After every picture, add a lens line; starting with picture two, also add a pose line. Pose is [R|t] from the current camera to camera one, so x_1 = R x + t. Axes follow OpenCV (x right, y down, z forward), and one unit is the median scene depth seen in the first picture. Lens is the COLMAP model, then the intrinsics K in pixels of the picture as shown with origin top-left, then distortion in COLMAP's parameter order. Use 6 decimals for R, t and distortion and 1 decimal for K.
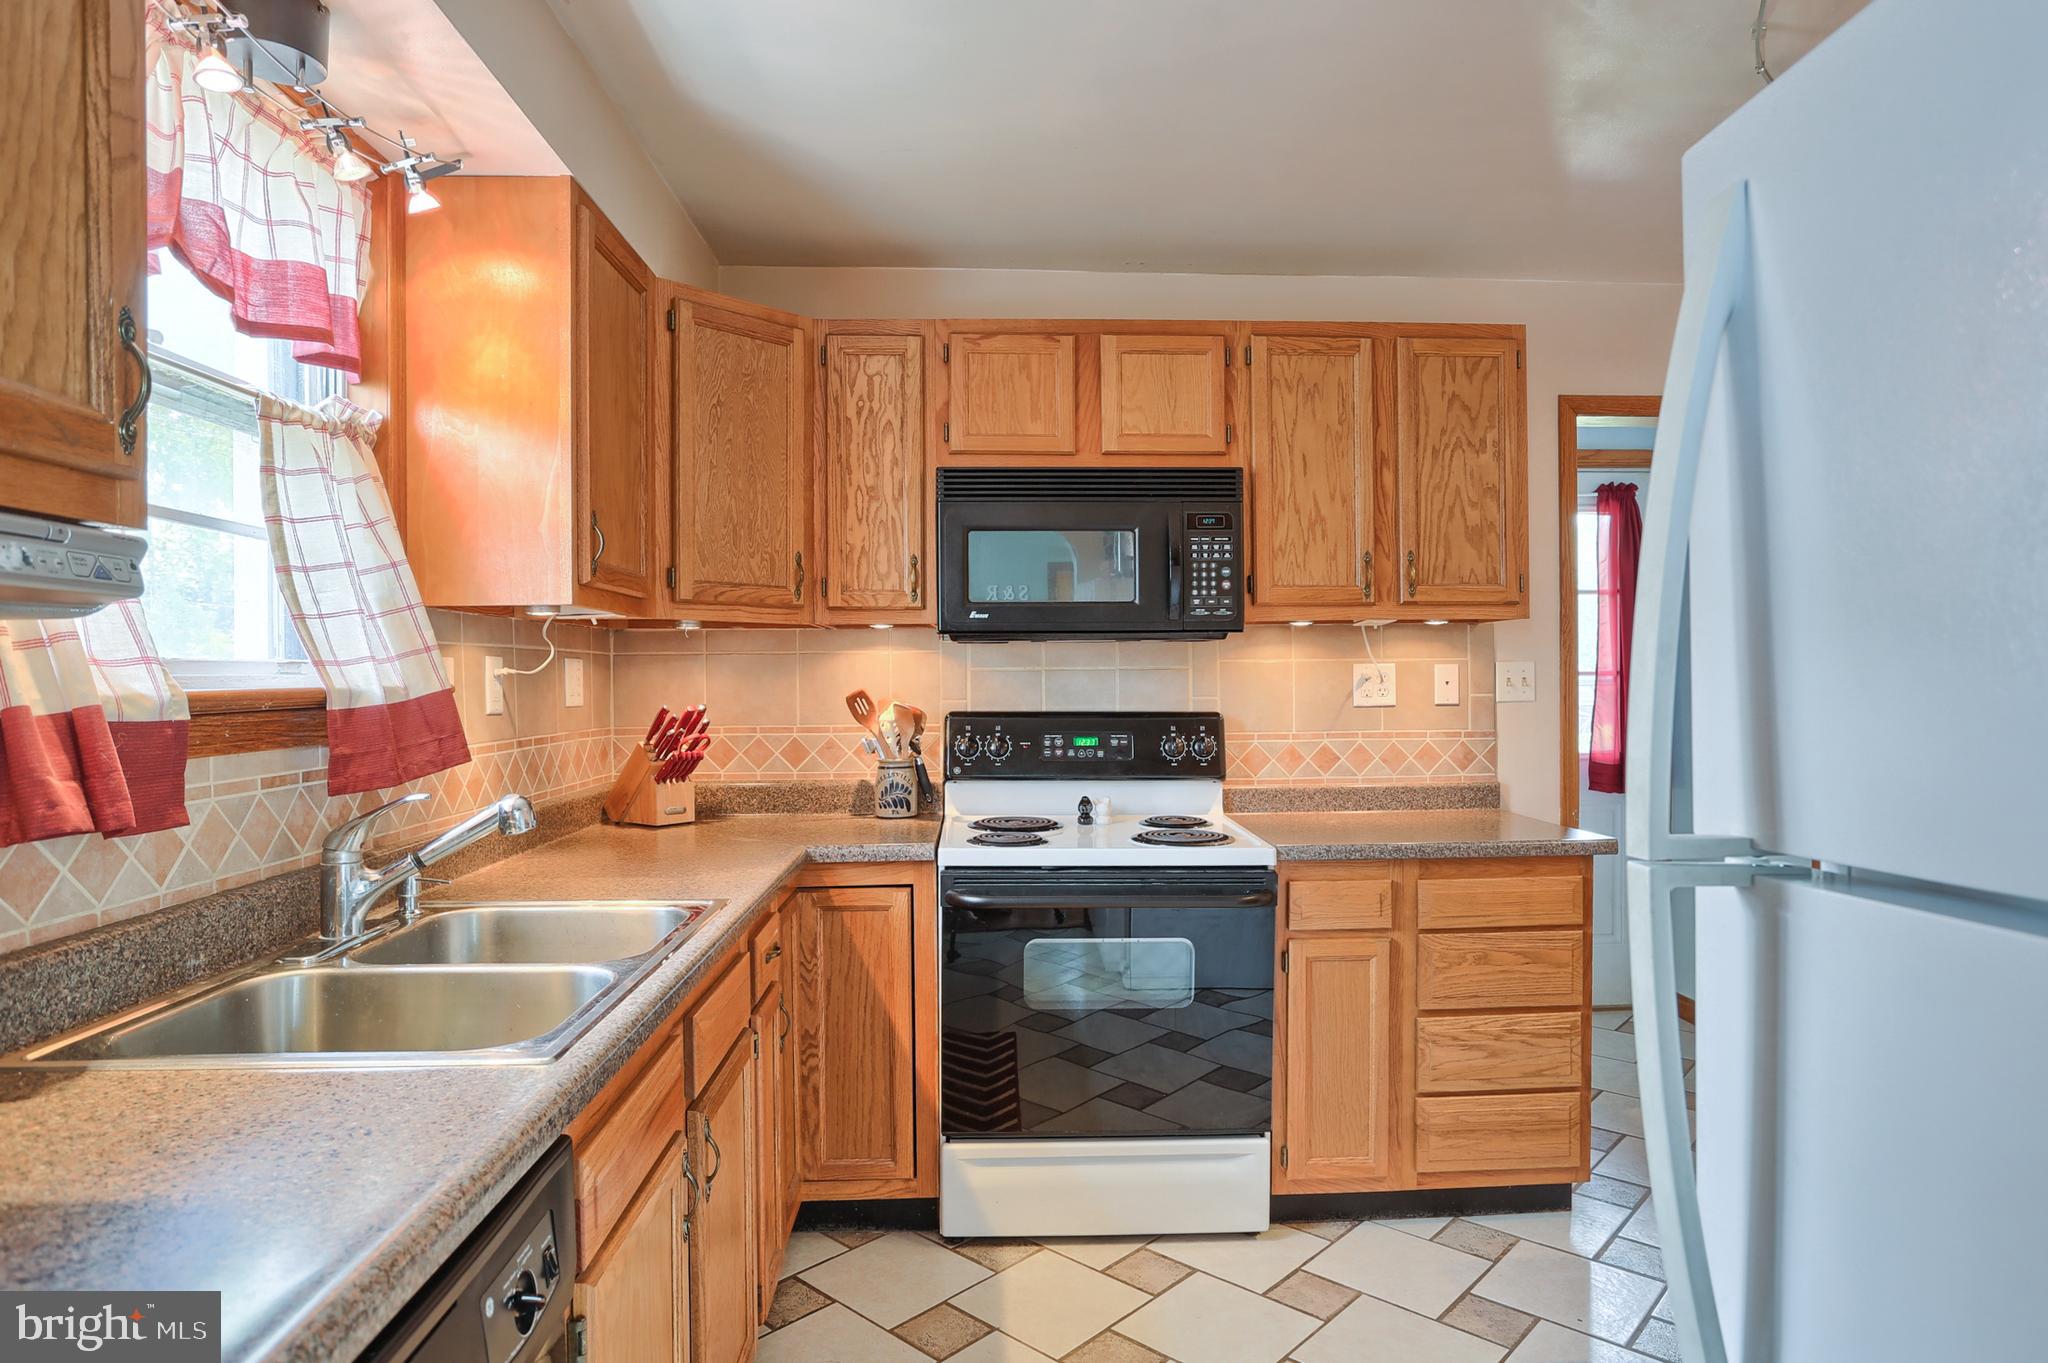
lens RADIAL K [[1170.7, 0, 1021.8], [0, 1170.7, 683.8], [0, 0, 1]] dist [-0.048594, 0.005113]
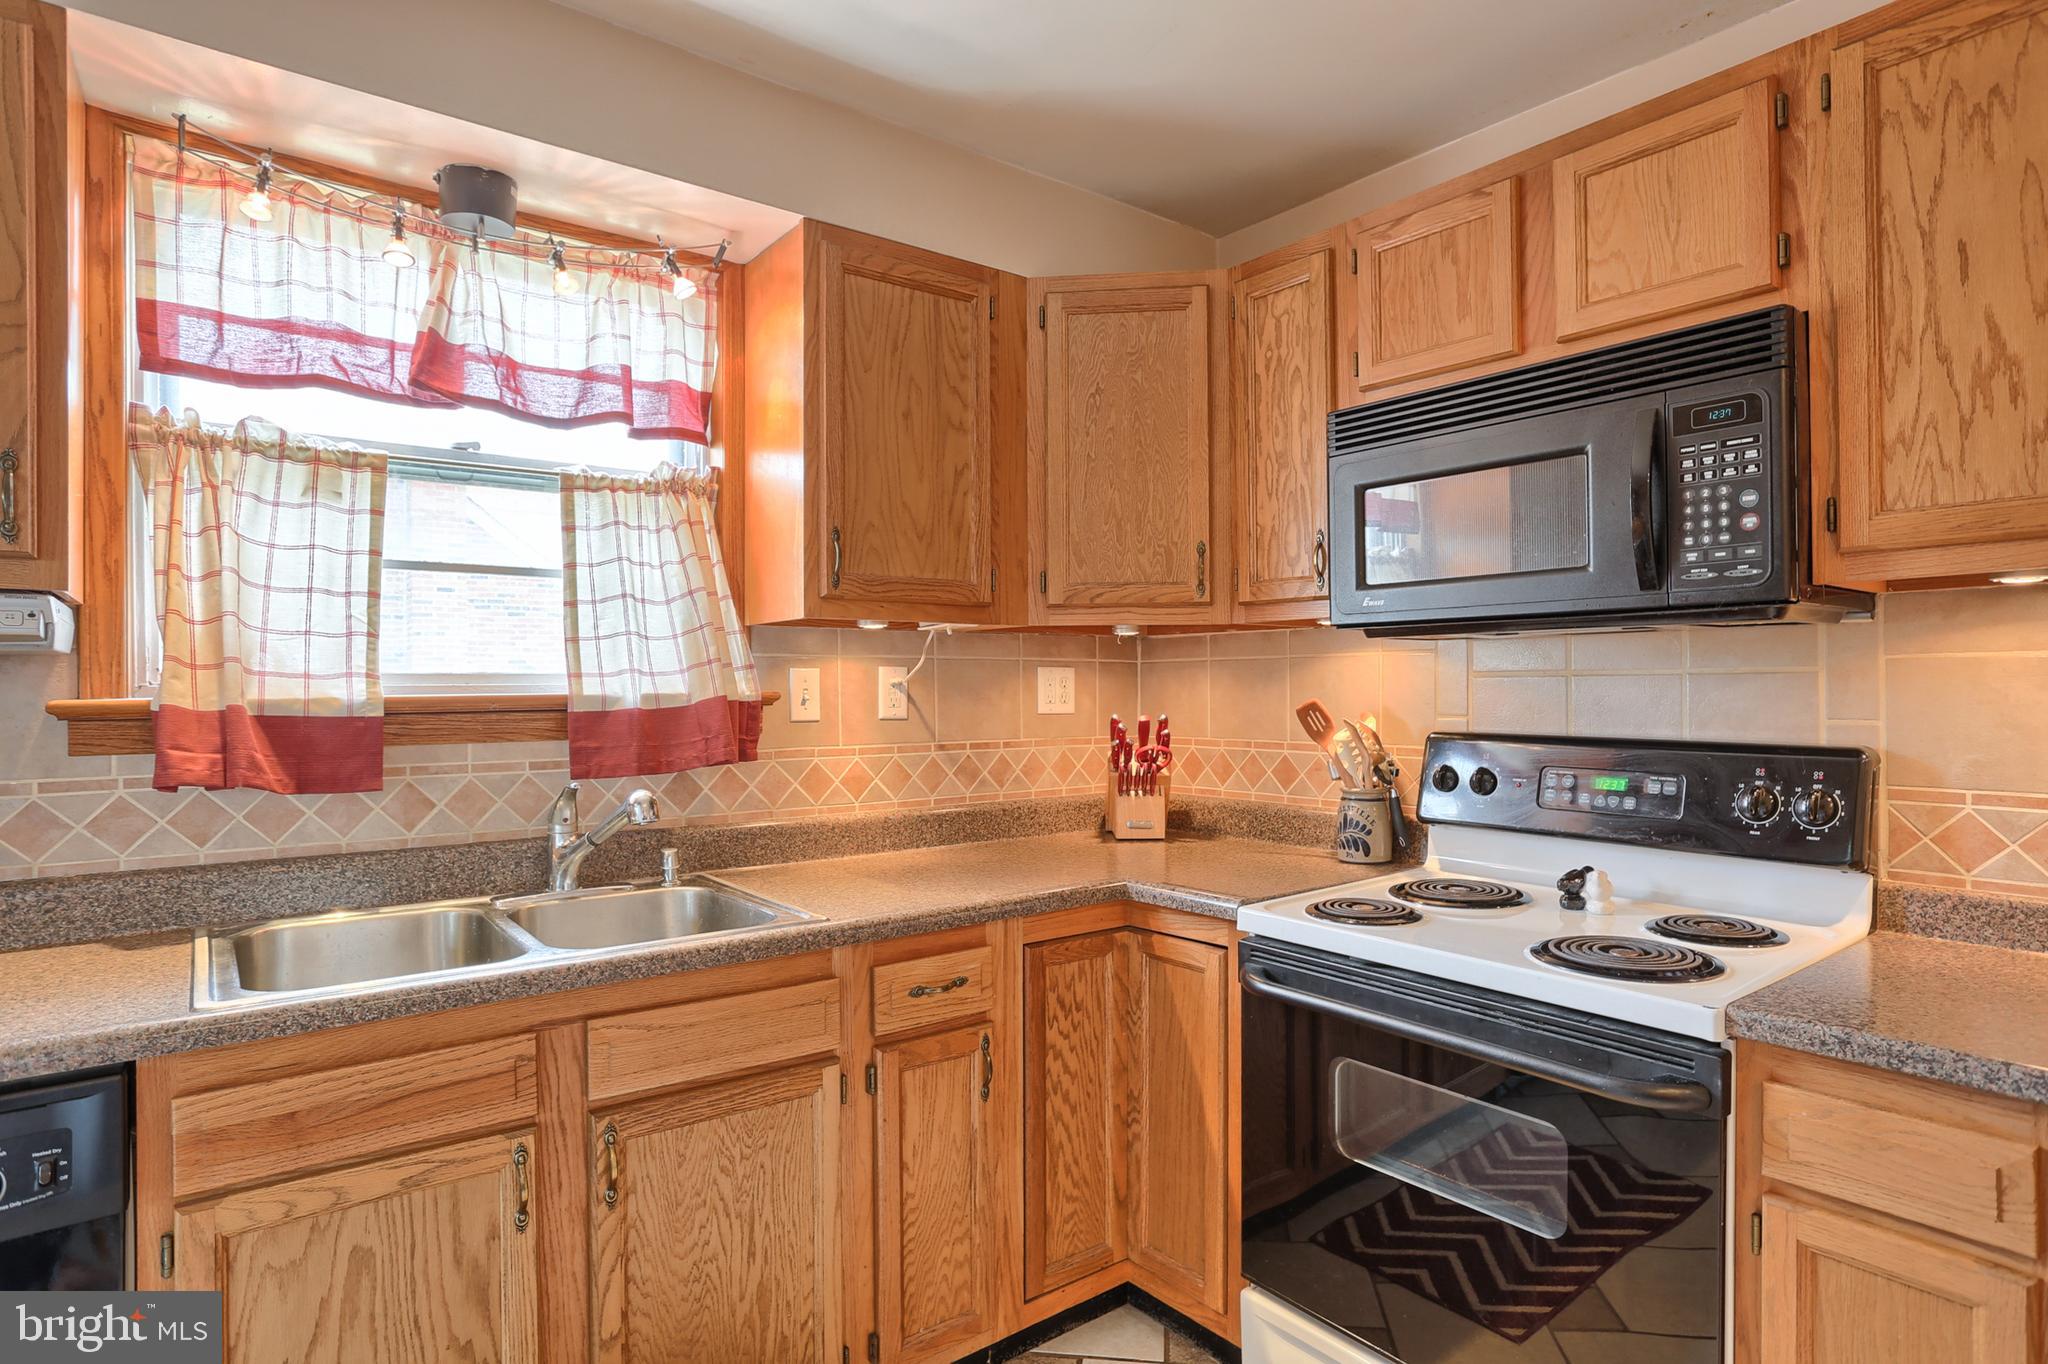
lens RADIAL K [[1079.9, 0, 1007.2], [0, 1079.9, 686.6], [0, 0, 1]] dist [-0.052044, 0.015677]
pose [[0.576428, 0.003125, -0.817142, 0.381105], [-0.004242, 0.999991, 0.000832, -0.004764], [0.817137, 0.002987, 0.576436, 0.418317]]
